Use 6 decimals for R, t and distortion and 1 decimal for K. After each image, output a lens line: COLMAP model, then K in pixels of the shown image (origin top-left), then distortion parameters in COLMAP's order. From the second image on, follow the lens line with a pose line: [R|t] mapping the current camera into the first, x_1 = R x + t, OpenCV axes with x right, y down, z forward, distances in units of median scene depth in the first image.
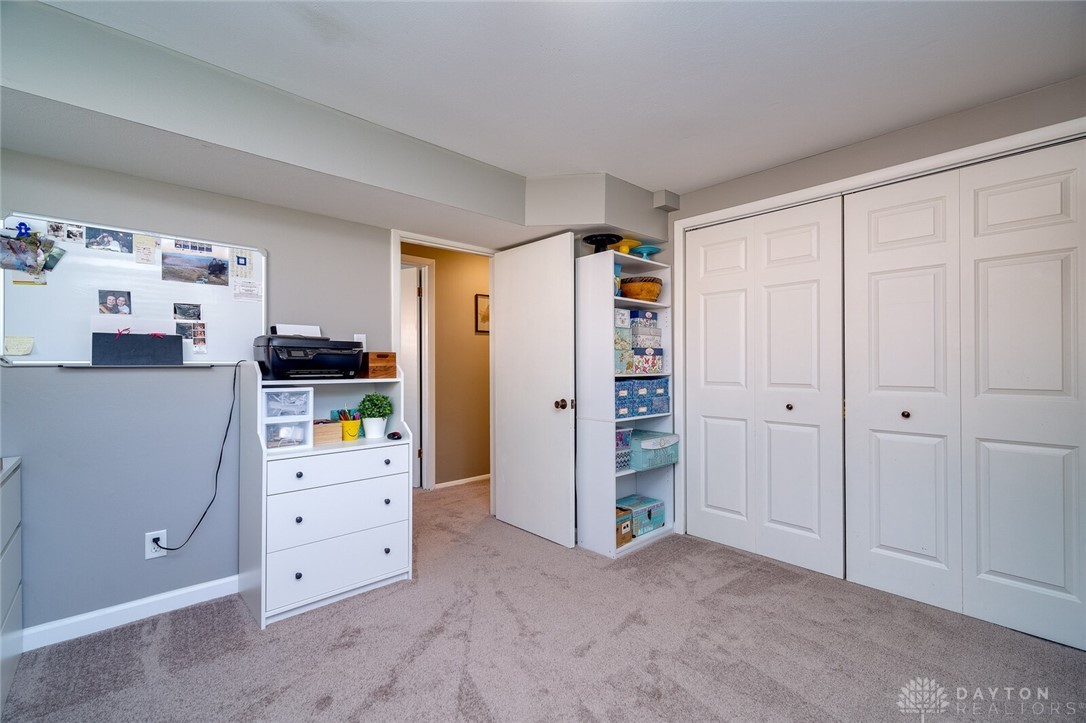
lens RADIAL K [[472.0, 0, 541.5], [0, 472.0, 367.6], [0, 0, 1]] dist [0.001570, 0.000406]
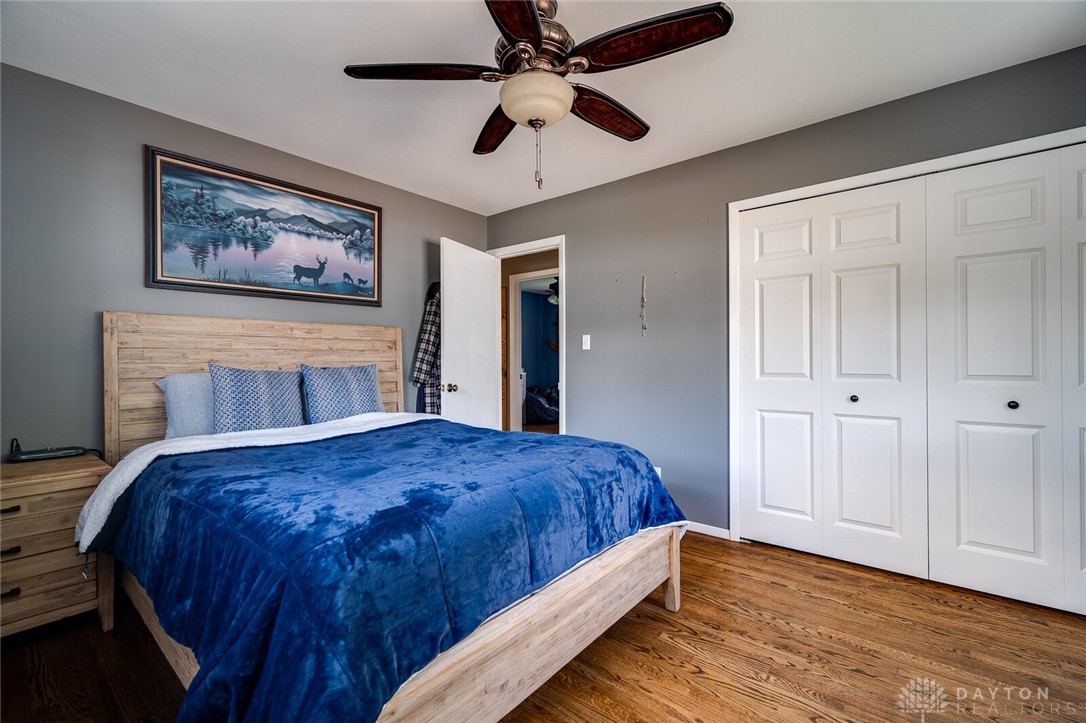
lens RADIAL K [[425.1, 0, 544.1], [0, 425.1, 360.1], [0, 0, 1]] dist [-0.000933, -0.000154]
pose [[0.982536, -0.008672, 0.185868, -0.210101], [0.008673, 0.999962, 0.000805, 0.000108], [-0.185868, 0.000821, 0.982574, 0.233140]]
